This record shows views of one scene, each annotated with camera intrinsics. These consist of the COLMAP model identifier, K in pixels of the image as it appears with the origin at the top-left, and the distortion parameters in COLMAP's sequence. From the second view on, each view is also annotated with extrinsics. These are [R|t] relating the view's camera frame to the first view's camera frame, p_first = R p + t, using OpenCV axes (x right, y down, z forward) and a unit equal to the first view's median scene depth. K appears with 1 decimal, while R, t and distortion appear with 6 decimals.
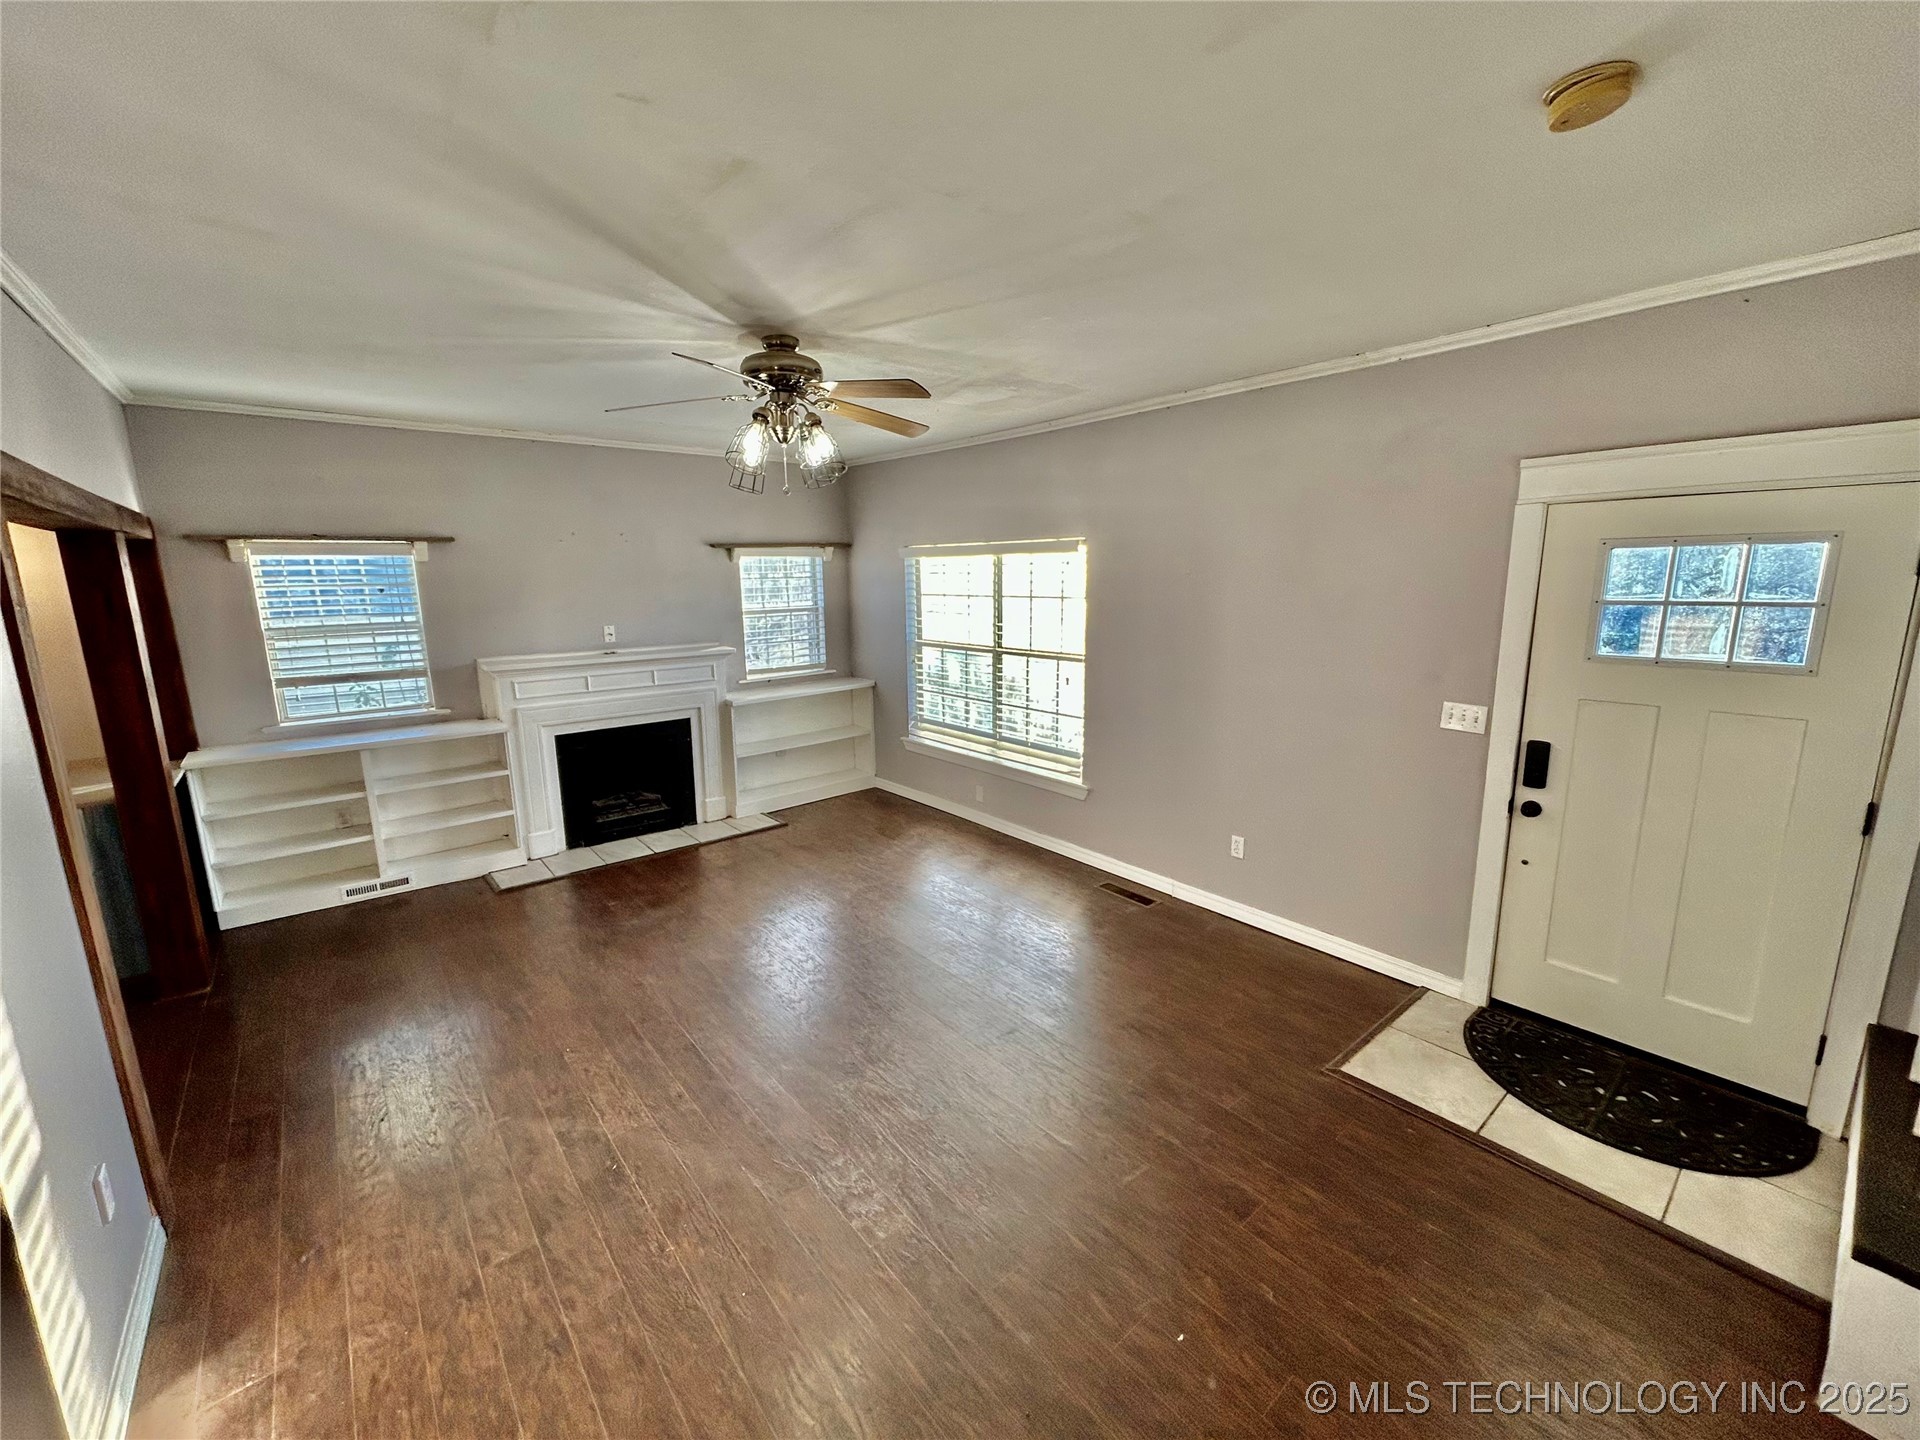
lens RADIAL K [[768.0, 0, 961.1], [0, 768.0, 719.4], [0, 0, 1]] dist [-0.008371, -0.000788]
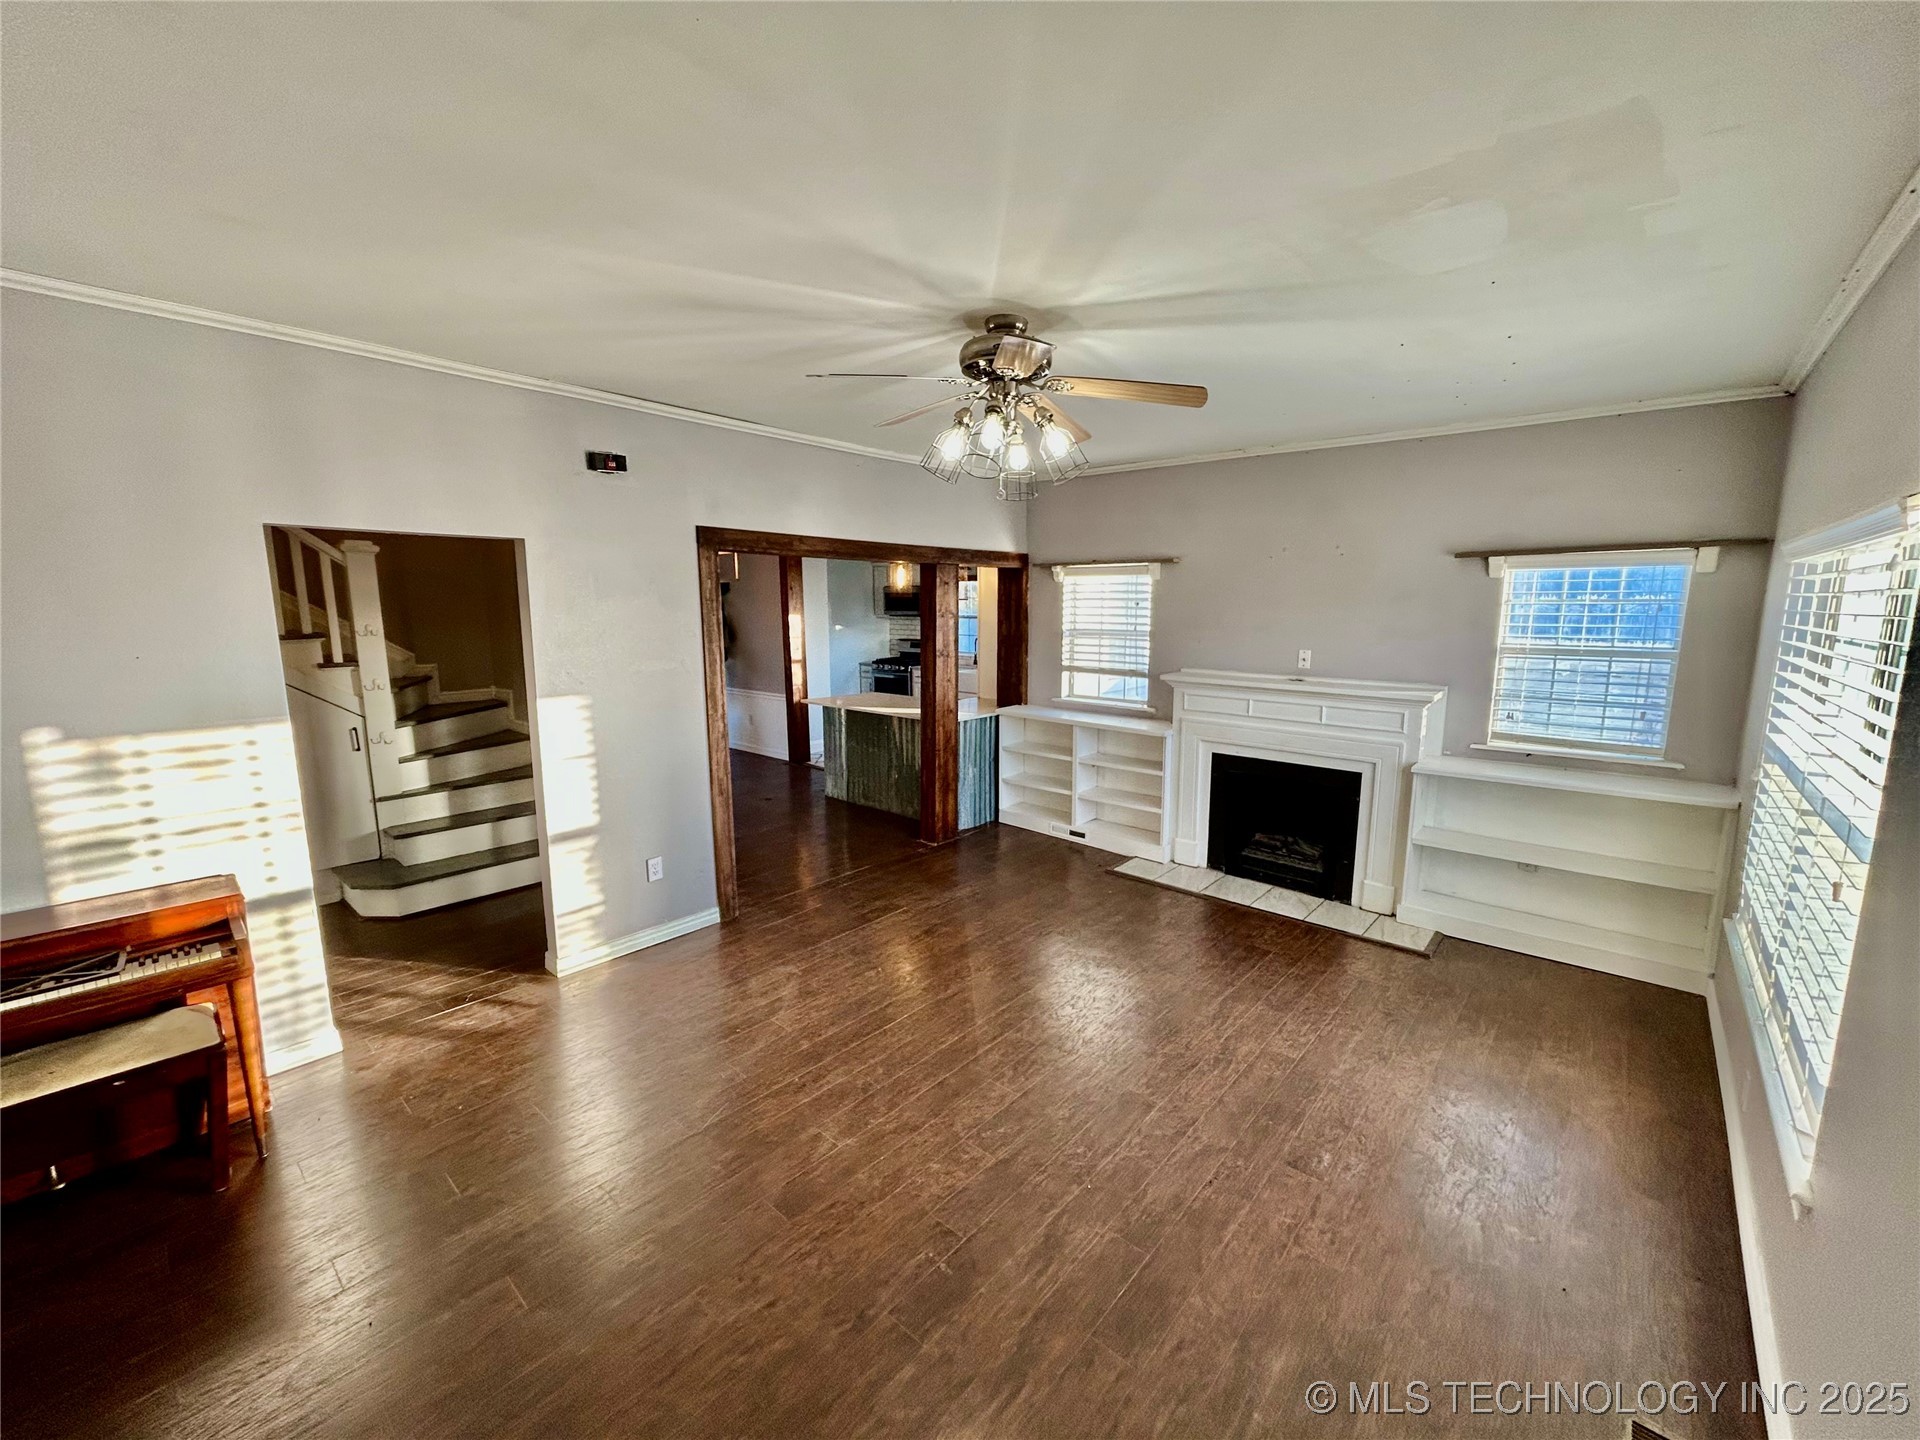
lens RADIAL K [[768.0, 0, 963.7], [0, 768.0, 719.8], [0, 0, 1]] dist [-0.008371, -0.000788]
pose [[0.150271, 0.165054, -0.974770, 0.400282], [-0.190664, 0.972295, 0.135242, -0.096334], [0.970086, 0.165531, 0.177577, 0.514603]]
